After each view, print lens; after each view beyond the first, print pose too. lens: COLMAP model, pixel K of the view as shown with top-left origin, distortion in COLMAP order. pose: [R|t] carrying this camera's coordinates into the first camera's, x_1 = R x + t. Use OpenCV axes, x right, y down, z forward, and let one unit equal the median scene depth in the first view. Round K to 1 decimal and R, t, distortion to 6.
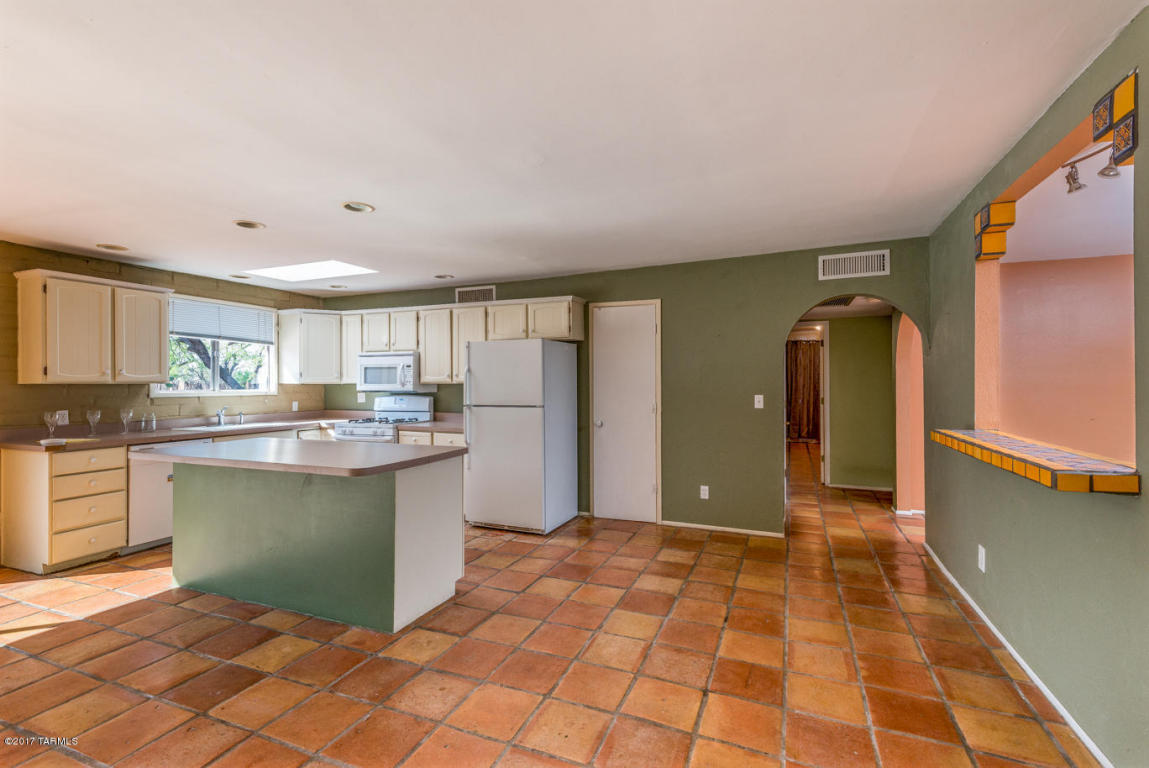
lens RADIAL K [[516.0, 0, 576.6], [0, 516.0, 379.4], [0, 0, 1]] dist [0.021083, -0.000560]
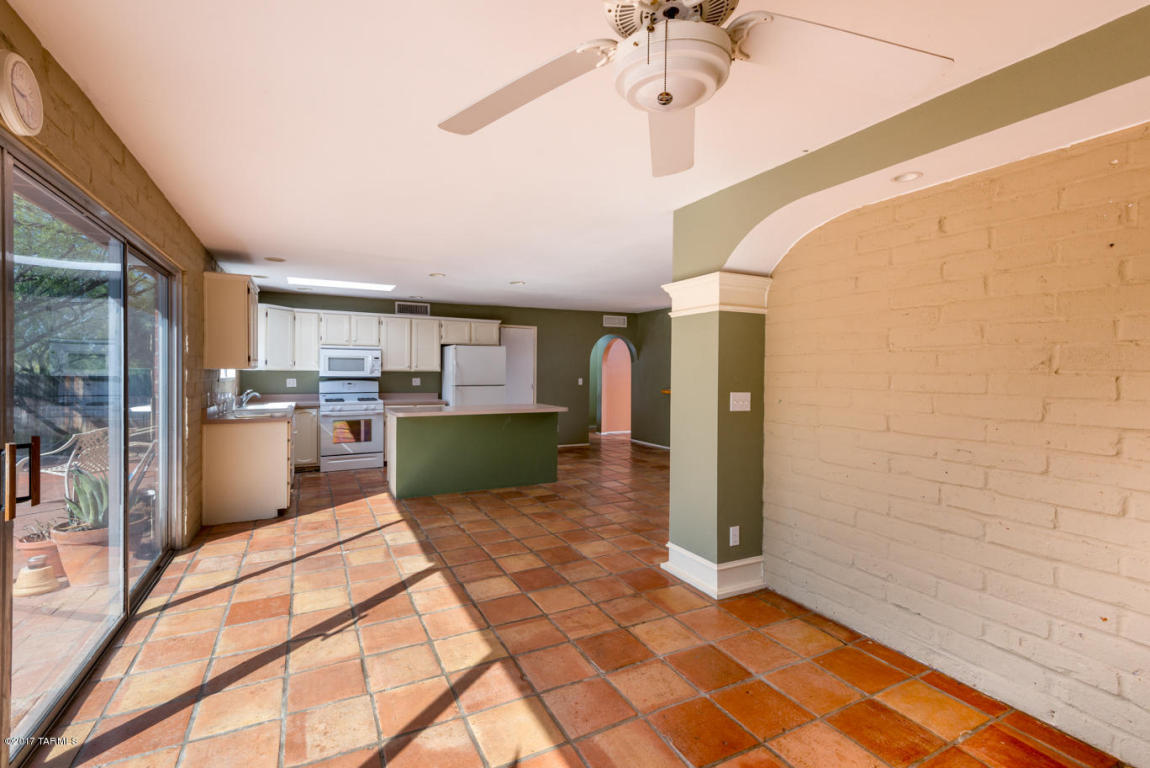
lens RADIAL K [[516.5, 0, 577.1], [0, 516.5, 379.4], [0, 0, 1]] dist [0.021083, -0.000560]
pose [[0.656022, -0.002164, 0.754739, -1.053060], [-0.016884, 0.999704, 0.017541, -0.003585], [-0.754553, -0.024250, 0.655791, -0.283760]]
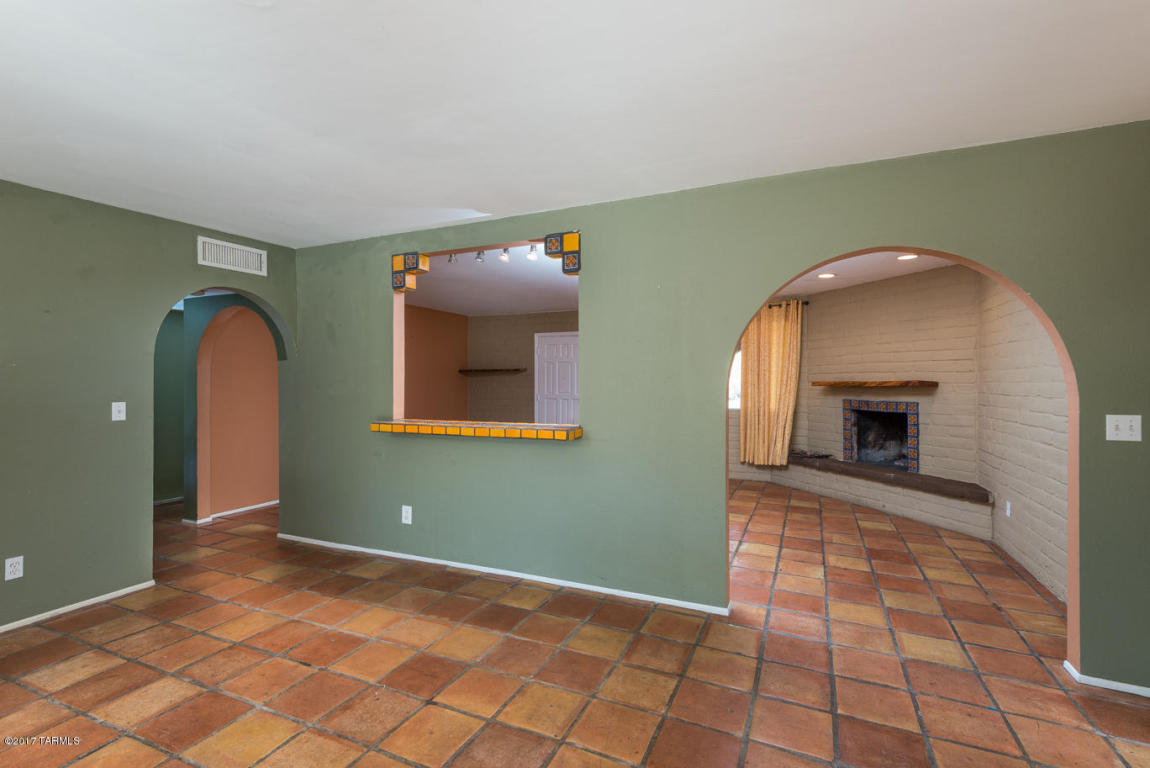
lens RADIAL K [[516.5, 0, 577.1], [0, 516.5, 379.4], [0, 0, 1]] dist [0.021083, -0.000560]
pose [[0.049524, 0.004509, 0.998763, -0.305384], [-0.004907, 0.999979, -0.004271, -0.000301], [-0.998761, -0.004690, 0.049545, 0.290910]]
